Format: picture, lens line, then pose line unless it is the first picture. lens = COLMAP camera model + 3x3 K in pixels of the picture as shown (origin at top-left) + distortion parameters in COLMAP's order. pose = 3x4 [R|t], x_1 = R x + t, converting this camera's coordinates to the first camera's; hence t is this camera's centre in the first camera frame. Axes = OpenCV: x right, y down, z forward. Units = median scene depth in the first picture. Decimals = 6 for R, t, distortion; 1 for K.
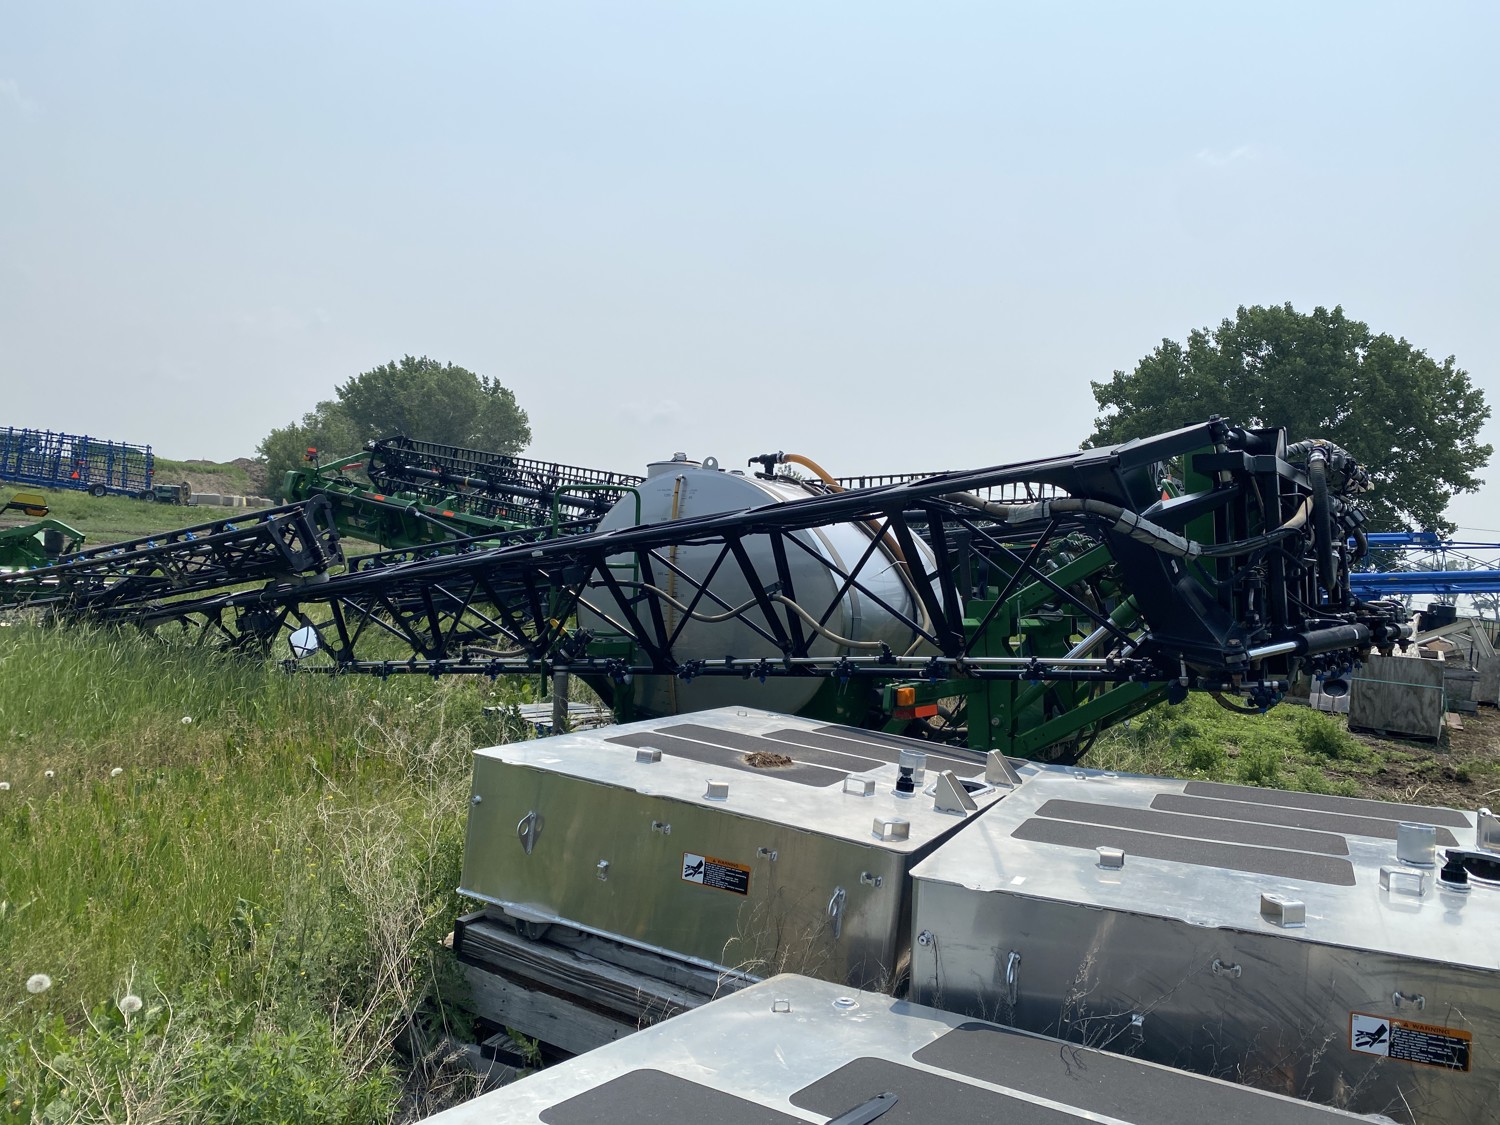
lens RADIAL K [[1149.2, 0, 748.2], [0, 1149.2, 584.8], [0, 0, 1]] dist [0.057643, -0.060109]
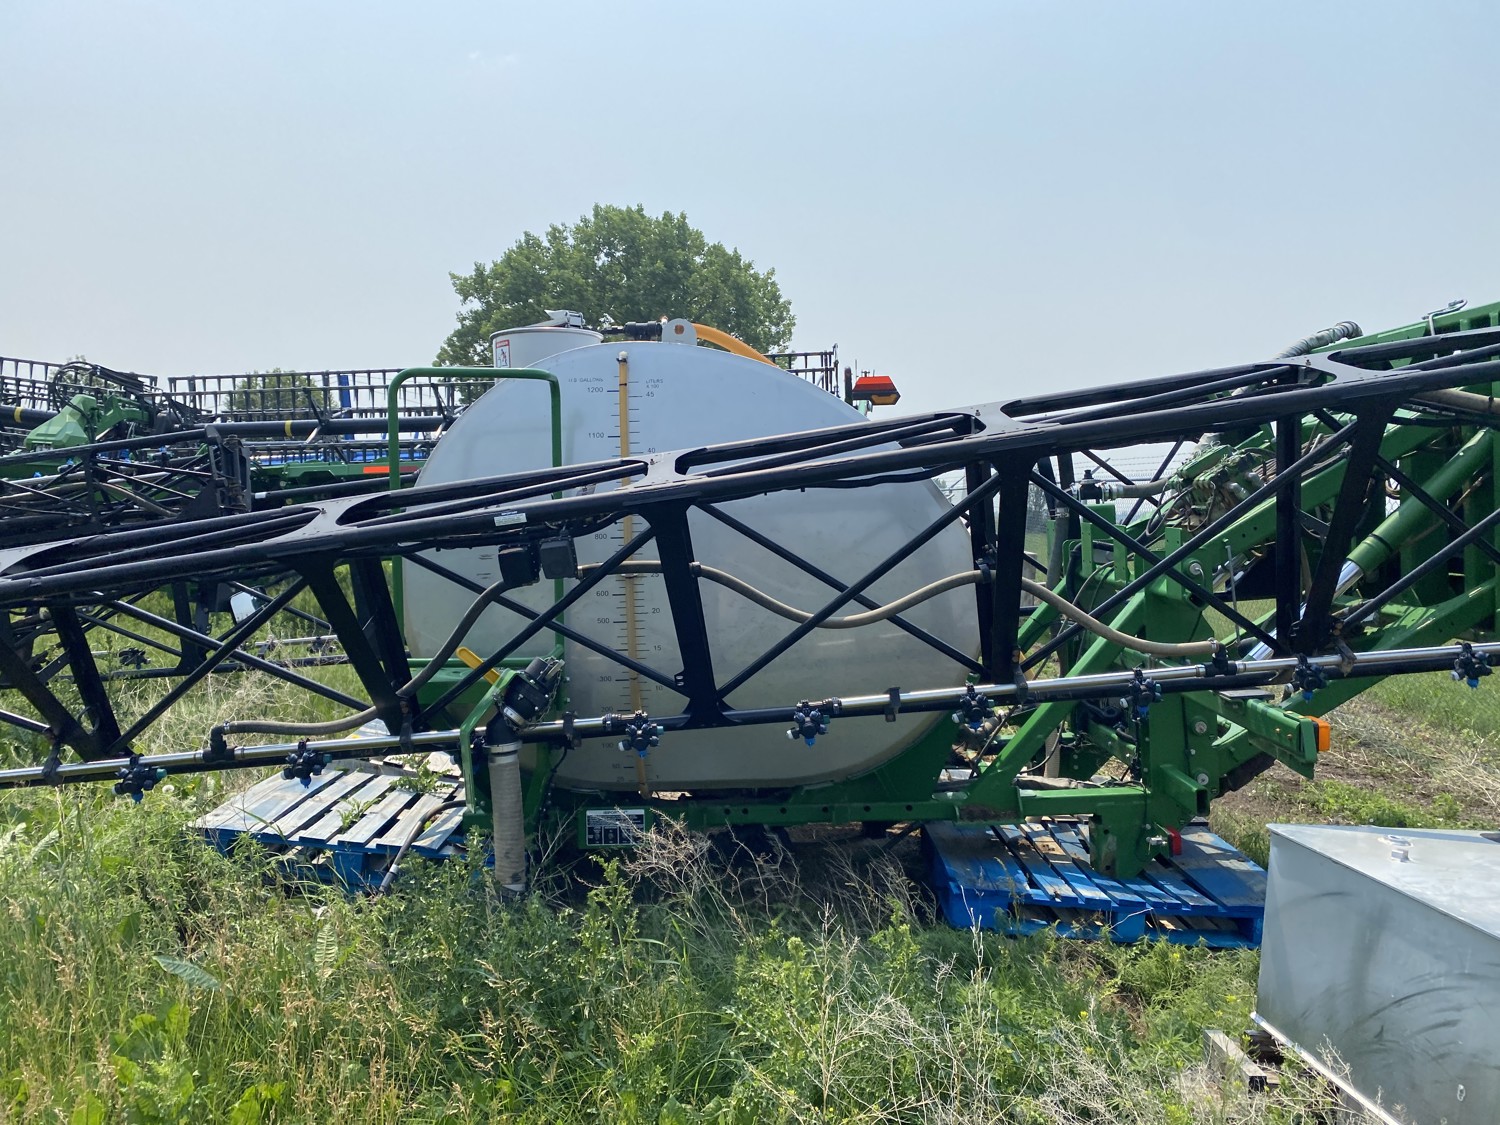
lens RADIAL K [[1149.2, 0, 748.2], [0, 1149.2, 584.8], [0, 0, 1]] dist [0.057643, -0.060109]
pose [[0.815315, -0.099581, 0.570390, -0.069285], [0.049982, 0.993527, 0.102009, -0.009265], [-0.576856, -0.054660, 0.815015, 0.094819]]
